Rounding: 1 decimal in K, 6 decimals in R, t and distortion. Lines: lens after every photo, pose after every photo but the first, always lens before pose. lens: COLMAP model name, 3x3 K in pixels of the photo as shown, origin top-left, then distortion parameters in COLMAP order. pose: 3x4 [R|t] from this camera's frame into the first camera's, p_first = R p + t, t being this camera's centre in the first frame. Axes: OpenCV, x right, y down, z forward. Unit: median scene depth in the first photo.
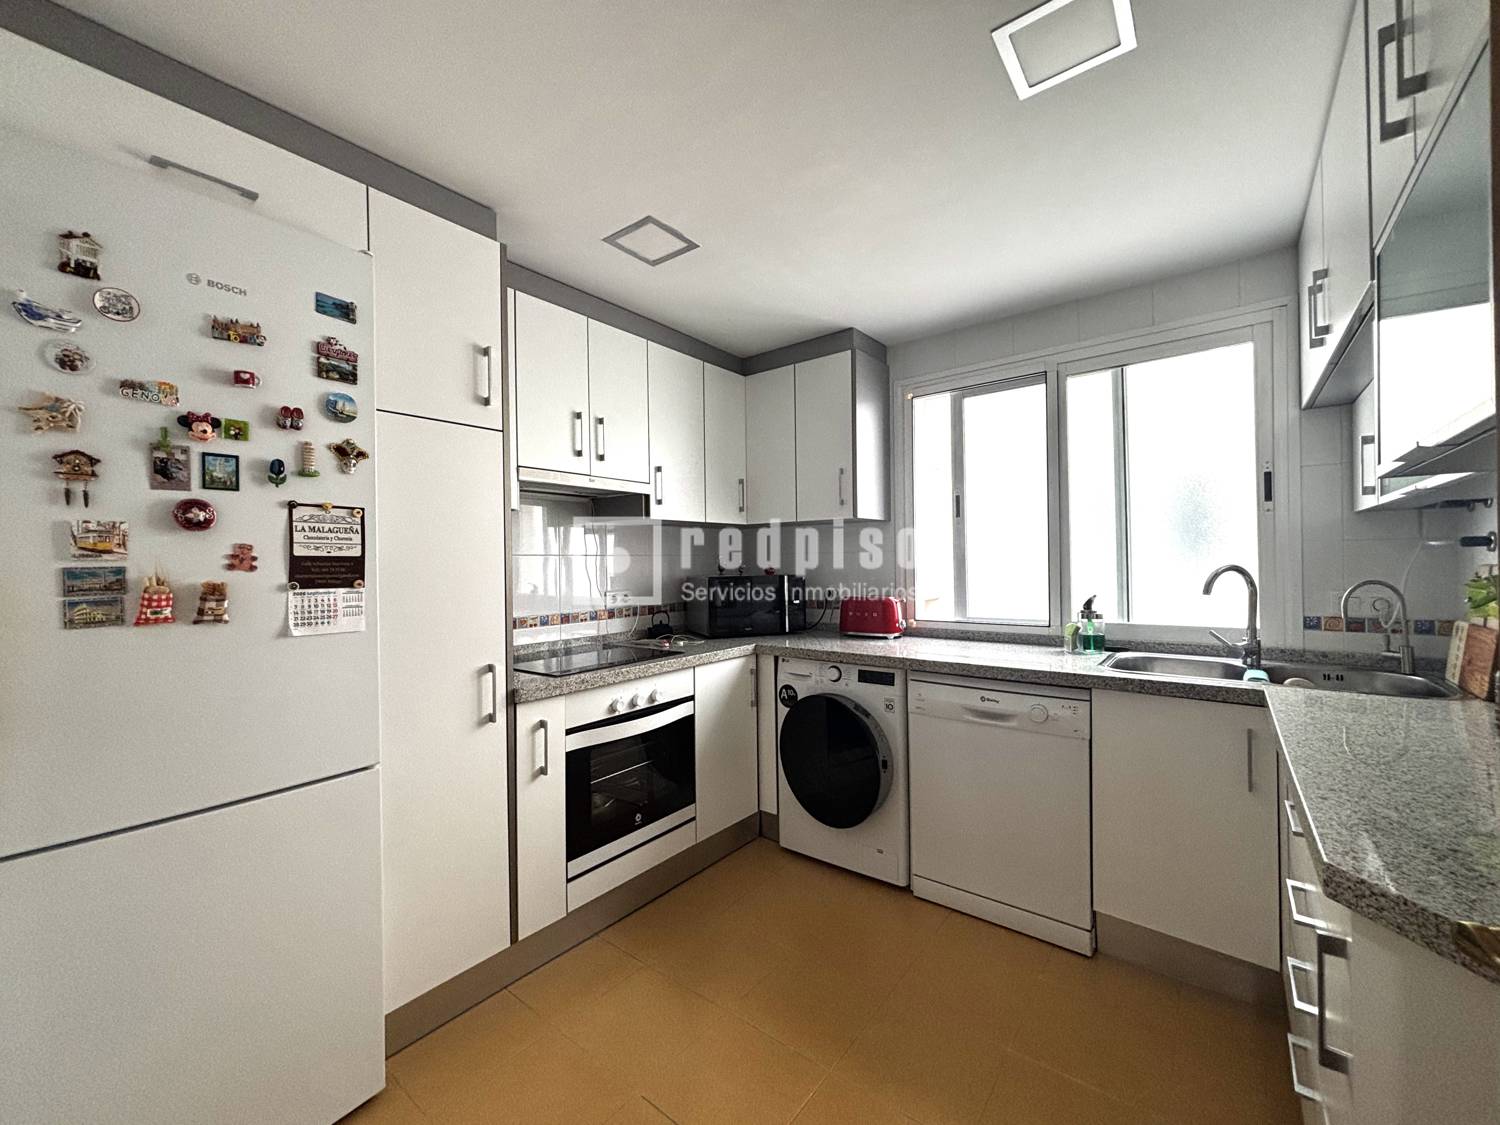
lens RADIAL K [[601.8, 0, 746.8], [0, 601.8, 565.4], [0, 0, 1]] dist [0.003161, -0.003061]
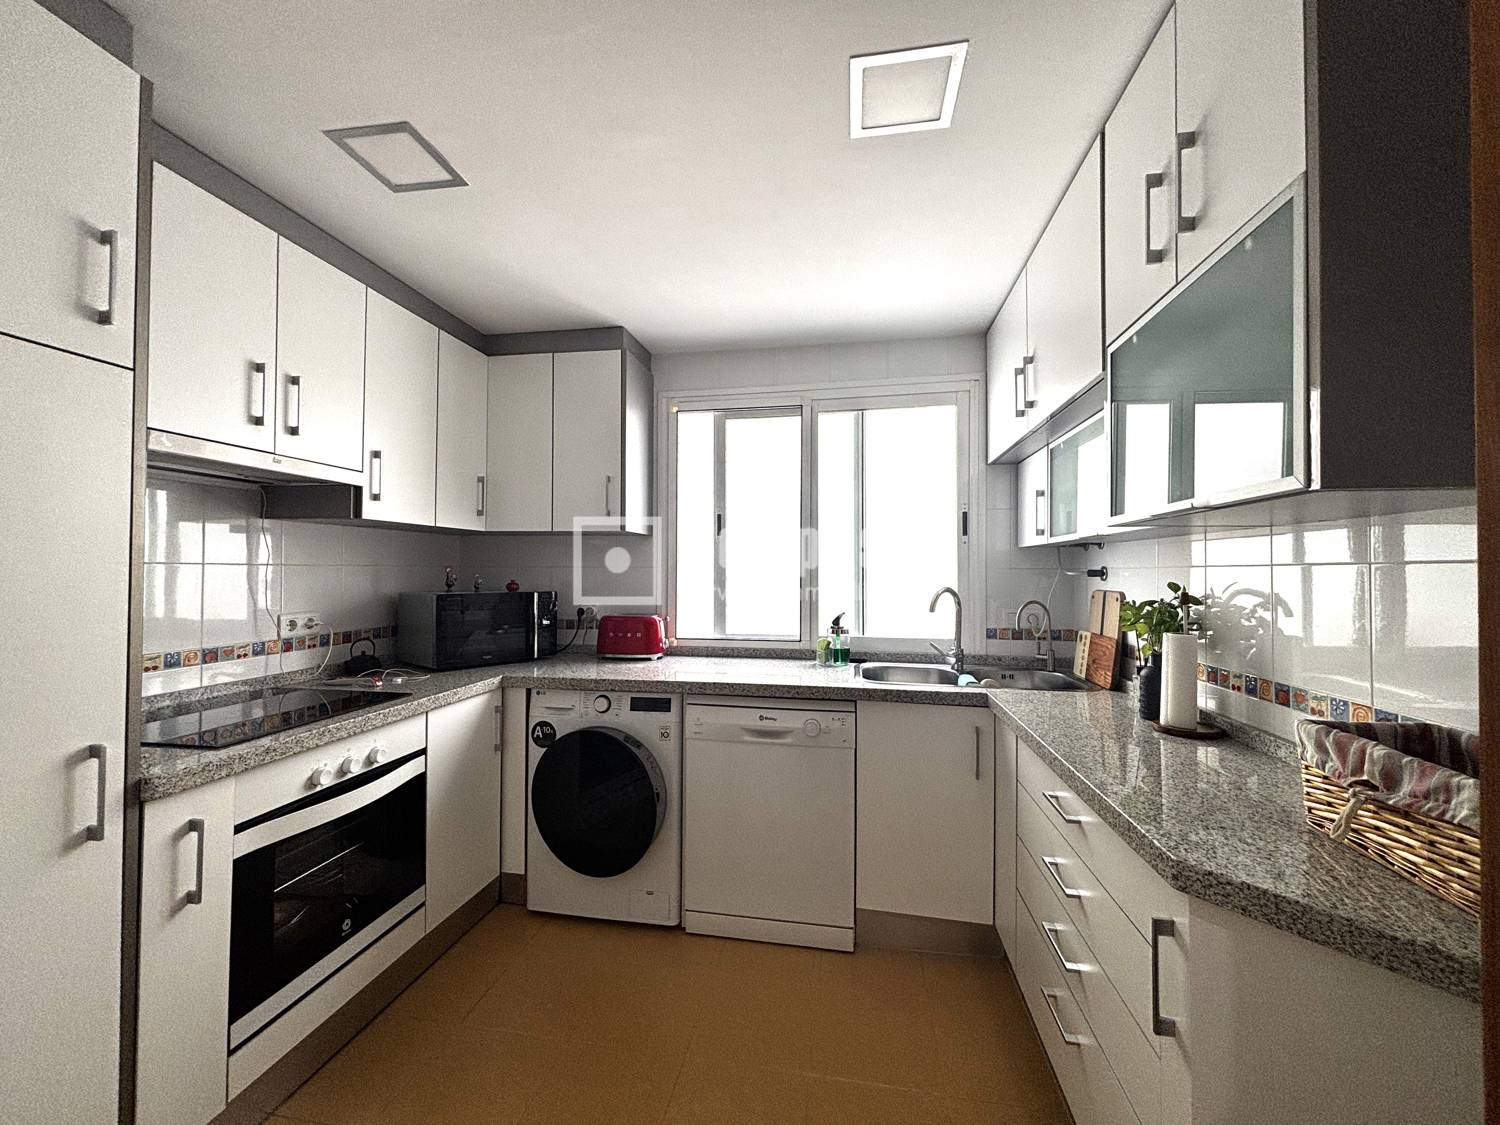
lens RADIAL K [[601.8, 0, 746.7], [0, 601.8, 563.0], [0, 0, 1]] dist [0.003161, -0.003061]
pose [[0.881041, 0.025537, 0.472351, -0.102167], [-0.015485, 0.999564, -0.025157, -0.011220], [-0.472787, 0.014851, 0.881052, 0.111543]]
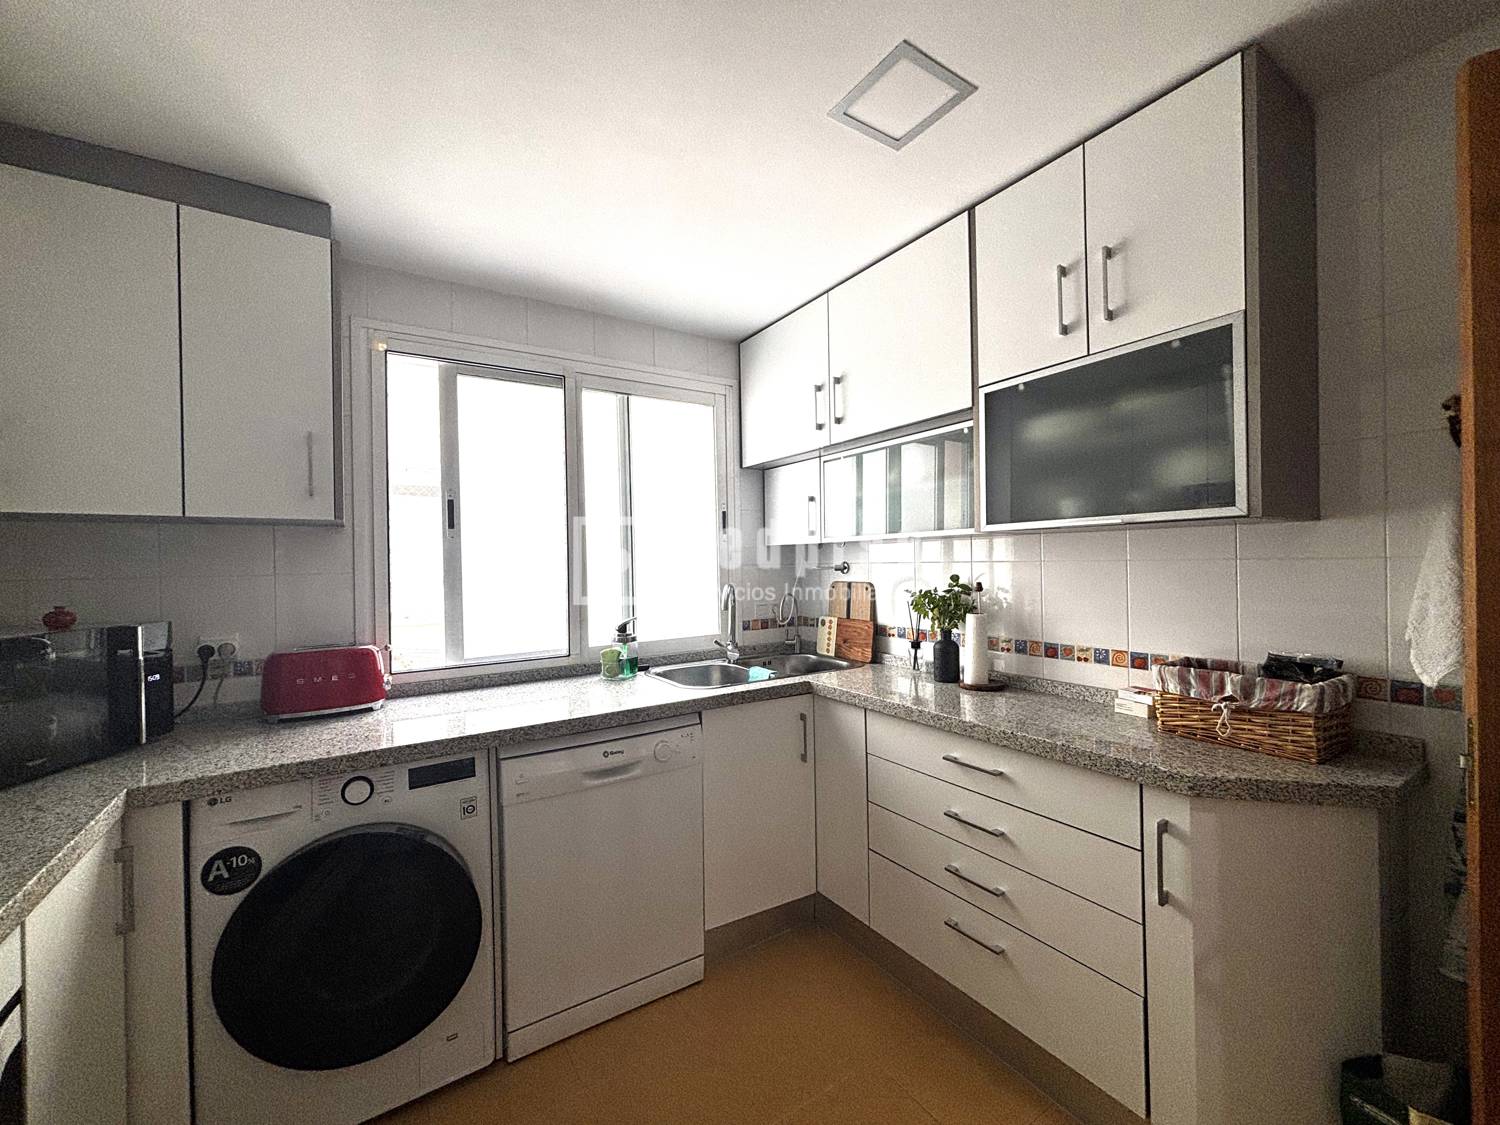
lens RADIAL K [[601.8, 0, 744.9], [0, 601.8, 563.9], [0, 0, 1]] dist [0.003161, -0.003061]
pose [[0.325147, 0.004758, 0.945652, -0.301949], [0.017053, 0.999795, -0.010894, -0.025631], [-0.945510, 0.019668, 0.324999, 0.496692]]
